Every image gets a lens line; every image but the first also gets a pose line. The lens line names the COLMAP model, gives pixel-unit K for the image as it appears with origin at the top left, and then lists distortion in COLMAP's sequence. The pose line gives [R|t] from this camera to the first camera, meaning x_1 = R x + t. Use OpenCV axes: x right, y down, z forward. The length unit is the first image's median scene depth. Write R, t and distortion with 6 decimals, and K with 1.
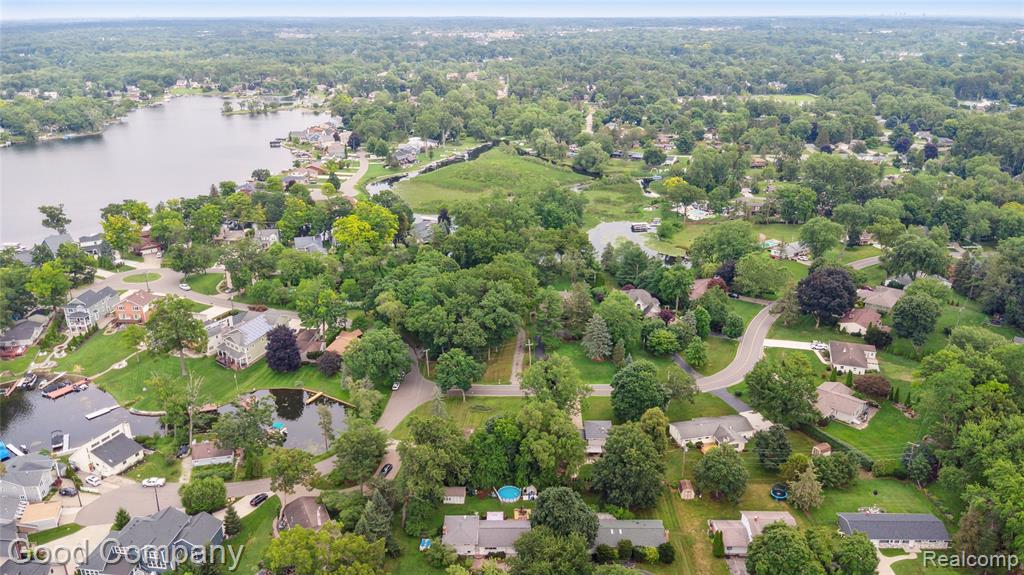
lens RADIAL K [[736.4, 0, 512.0], [0, 736.4, 287.5], [0, 0, 1]] dist [0.038045, -0.044143]
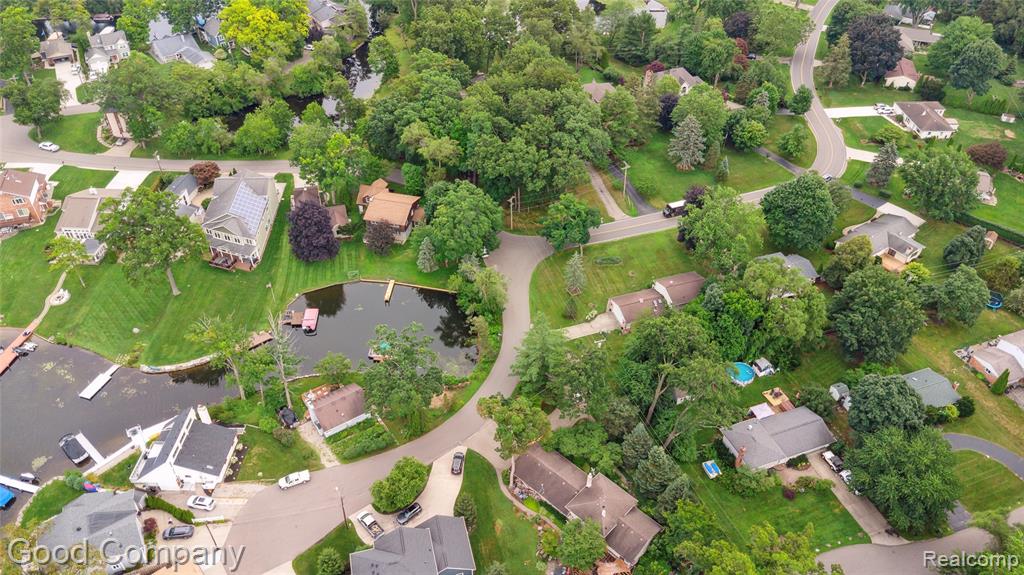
lens RADIAL K [[736.4, 0, 512.0], [0, 736.4, 287.5], [0, 0, 1]] dist [0.038045, -0.044143]
pose [[0.934194, -0.219281, 0.281419, -0.314806], [0.107801, 0.925437, 0.363243, -0.097593], [-0.340088, -0.309002, 0.888177, 0.254818]]
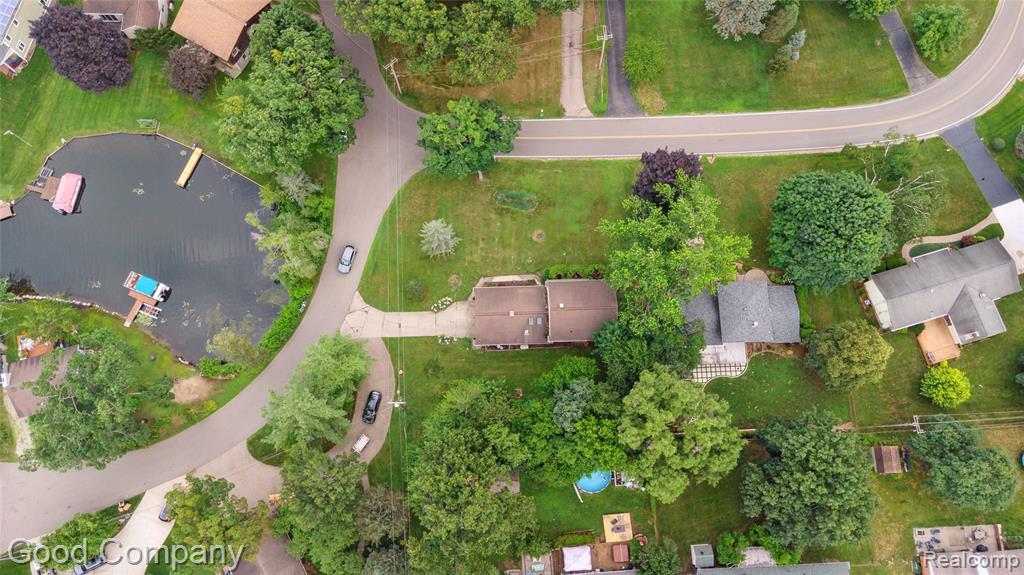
lens RADIAL K [[743.2, 0, 507.8], [0, 743.2, 279.3], [0, 0, 1]] dist [0.053368, -0.074910]
pose [[0.998068, -0.053449, 0.031673, -0.056233], [0.003108, 0.552106, 0.833768, -0.214539], [-0.062051, -0.832059, 0.551205, 0.547328]]
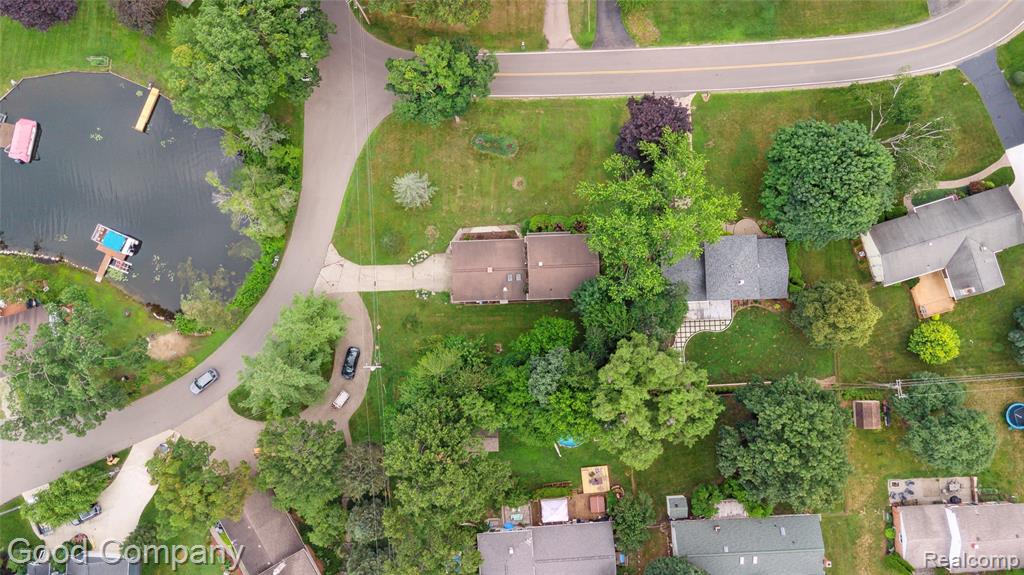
lens RADIAL K [[743.2, 0, 507.8], [0, 743.2, 279.3], [0, 0, 1]] dist [0.053368, -0.074910]
pose [[0.997974, -0.063455, 0.004674, -0.034097], [0.020195, 0.385563, 0.922461, -0.226436], [-0.060337, -0.920497, 0.386063, 0.600979]]
